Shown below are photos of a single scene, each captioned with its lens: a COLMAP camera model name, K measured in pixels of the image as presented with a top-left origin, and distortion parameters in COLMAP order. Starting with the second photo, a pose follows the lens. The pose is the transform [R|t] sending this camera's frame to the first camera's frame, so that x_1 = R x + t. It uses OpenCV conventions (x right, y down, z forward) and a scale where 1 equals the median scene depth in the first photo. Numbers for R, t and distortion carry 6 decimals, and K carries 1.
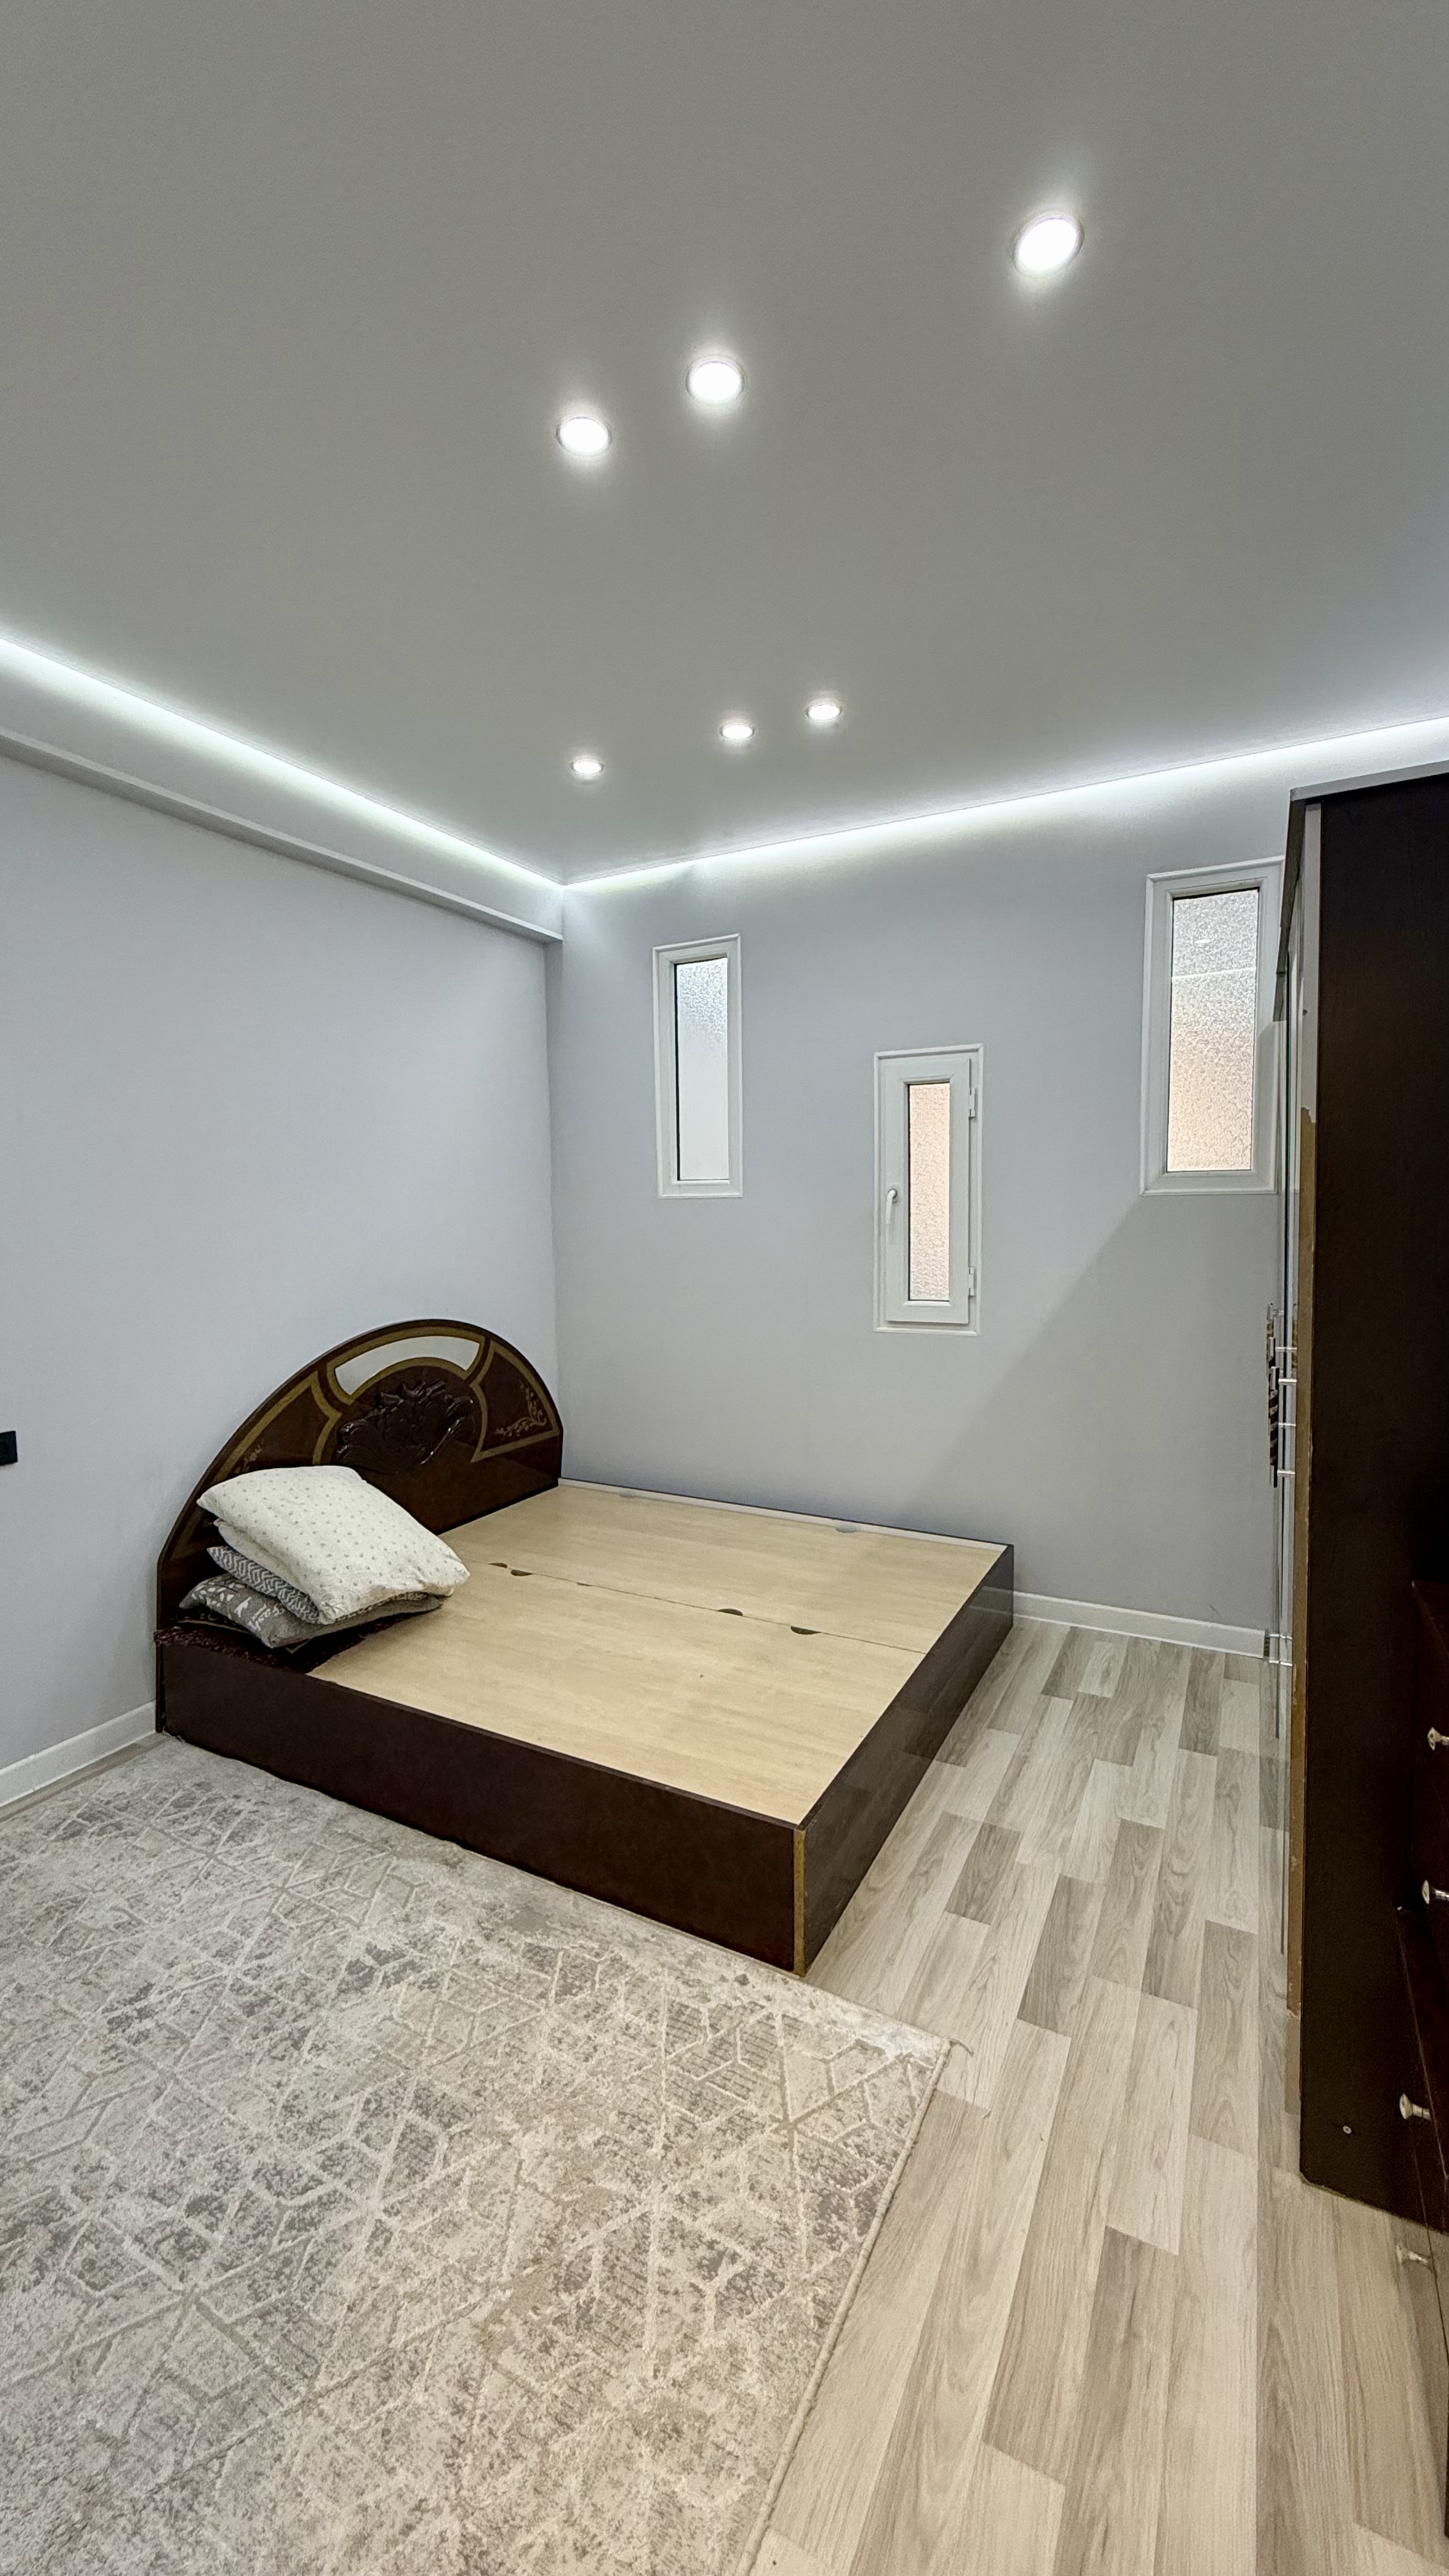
lens RADIAL K [[1030.4, 0, 718.2], [0, 1030.4, 1282.6], [0, 0, 1]] dist [-0.001664, 0.000608]
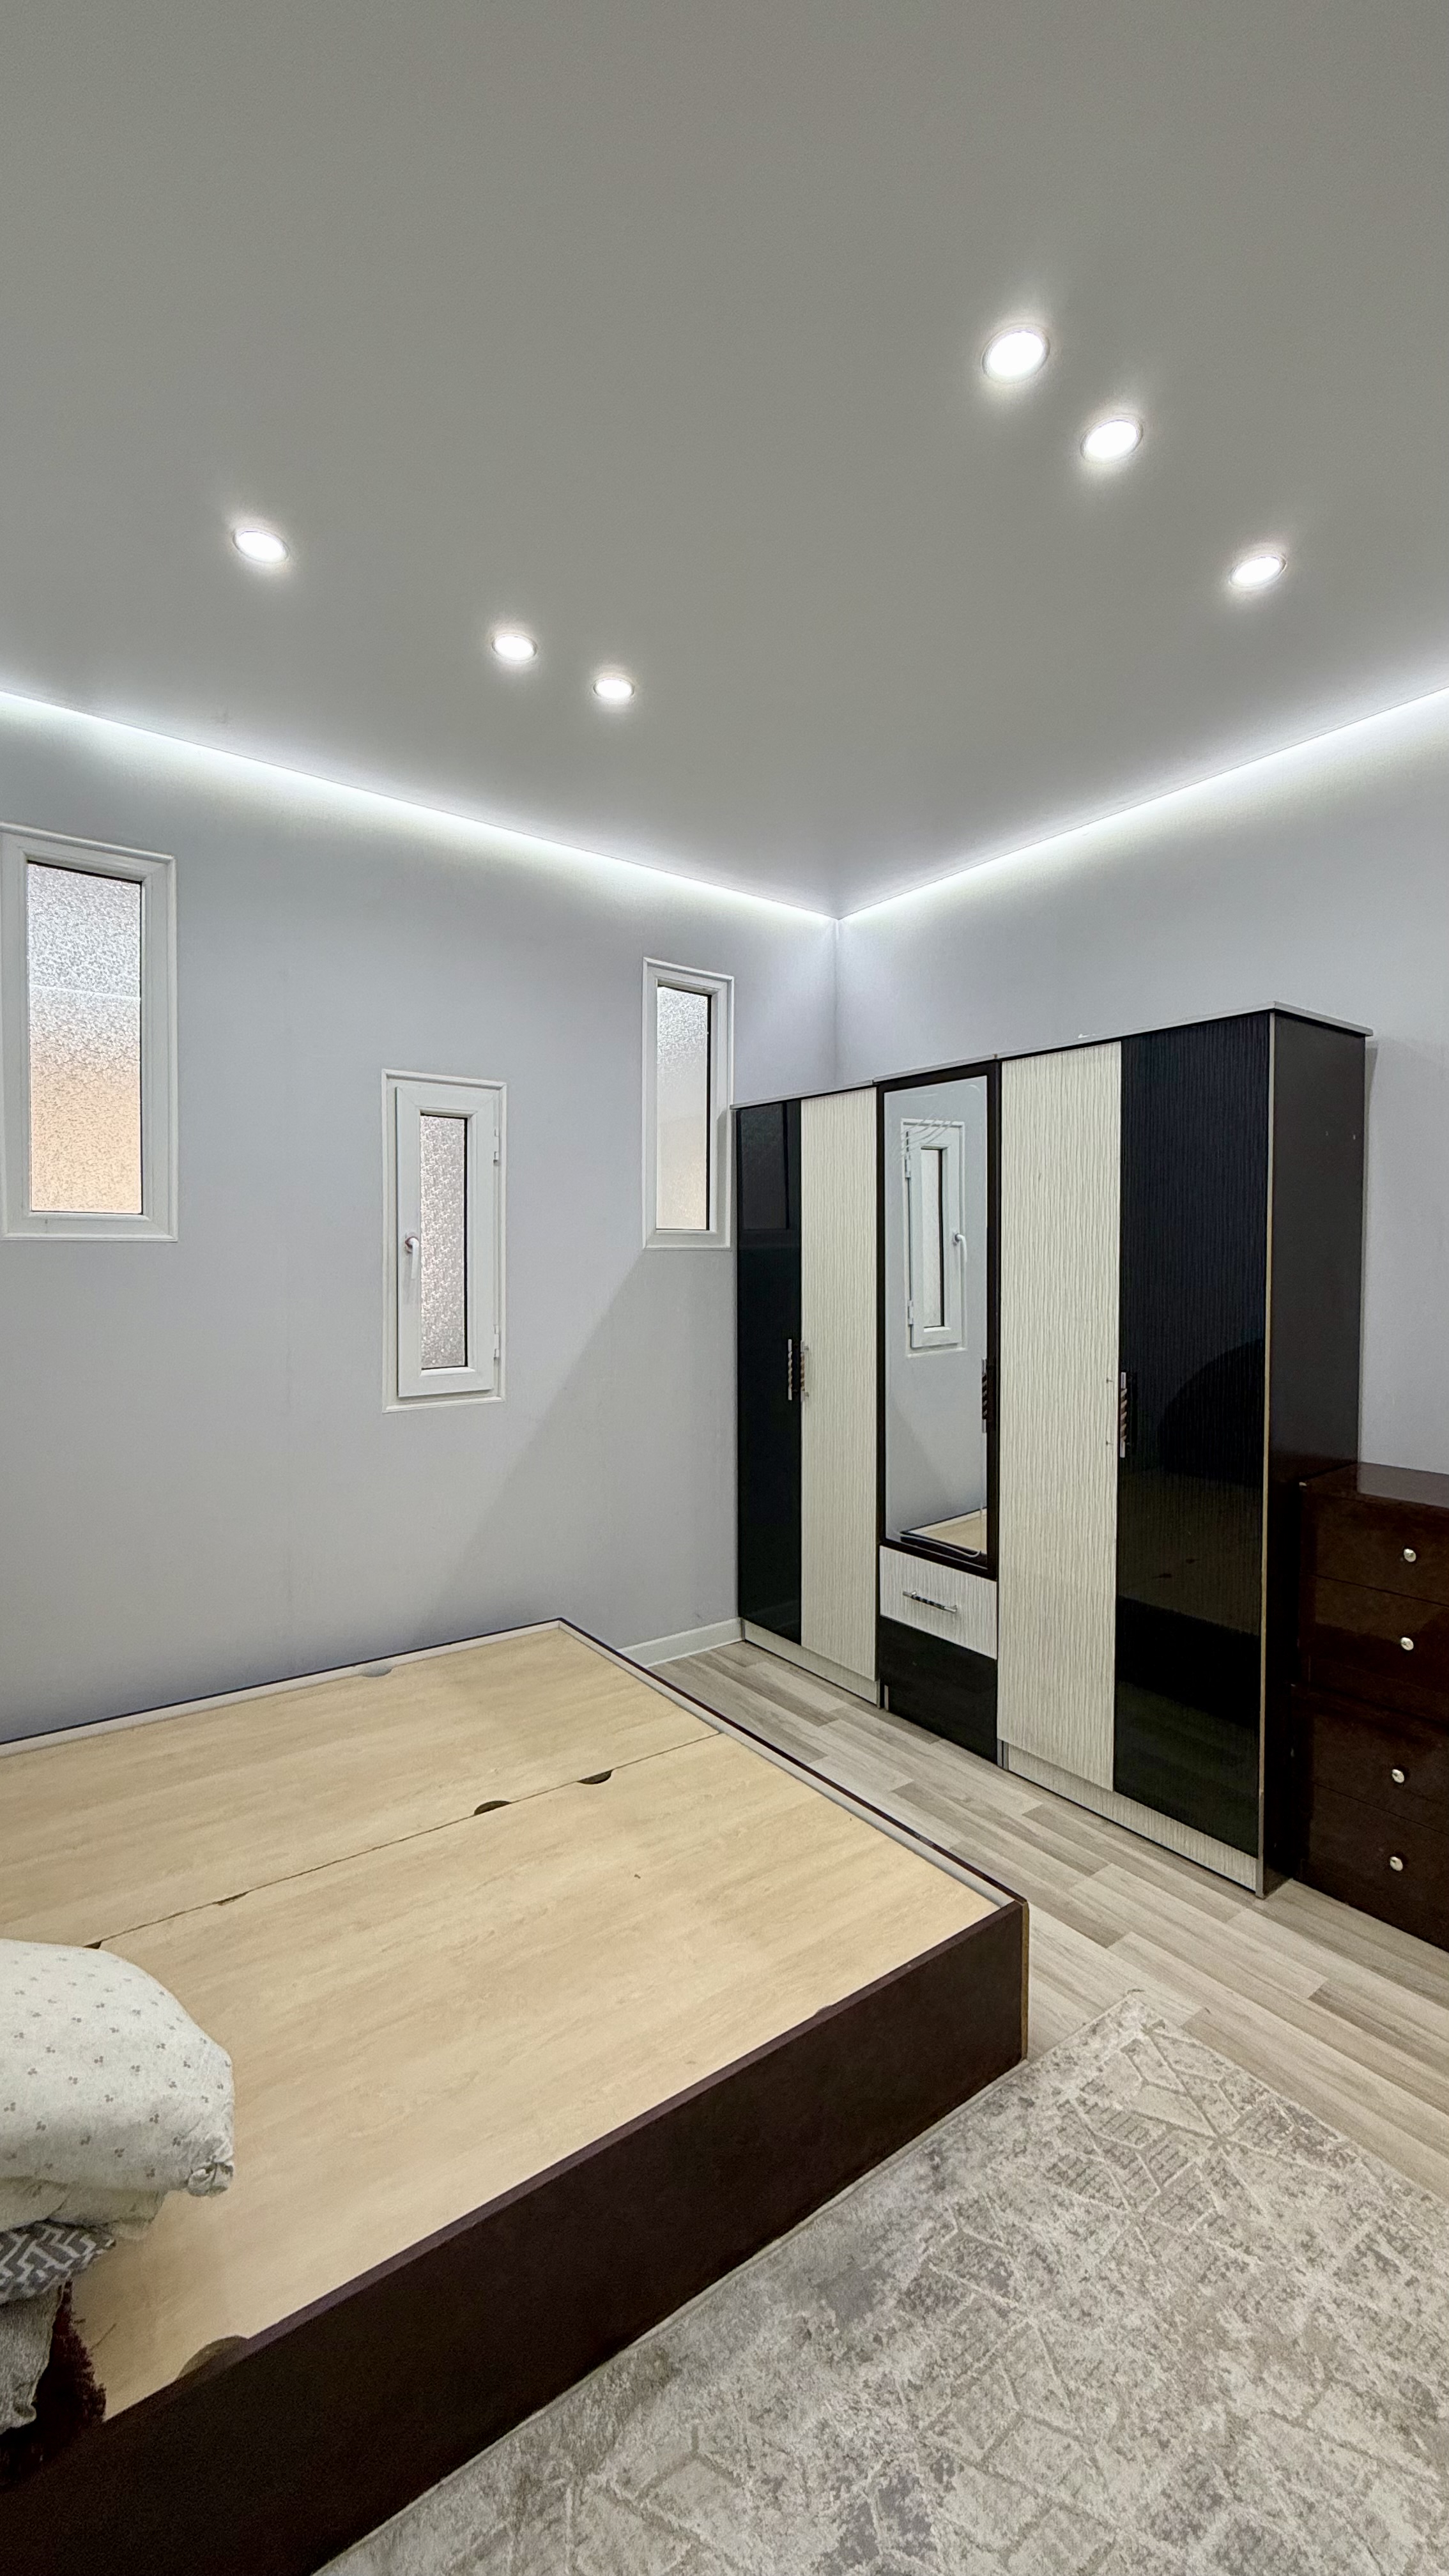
lens RADIAL K [[1030.4, 0, 724.6], [0, 1030.4, 1281.1], [0, 0, 1]] dist [-0.001664, 0.000608]
pose [[0.423504, -0.010220, 0.905837, -0.826127], [0.061157, 0.997978, -0.017333, -0.044726], [-0.903827, 0.062739, 0.423273, 0.736474]]
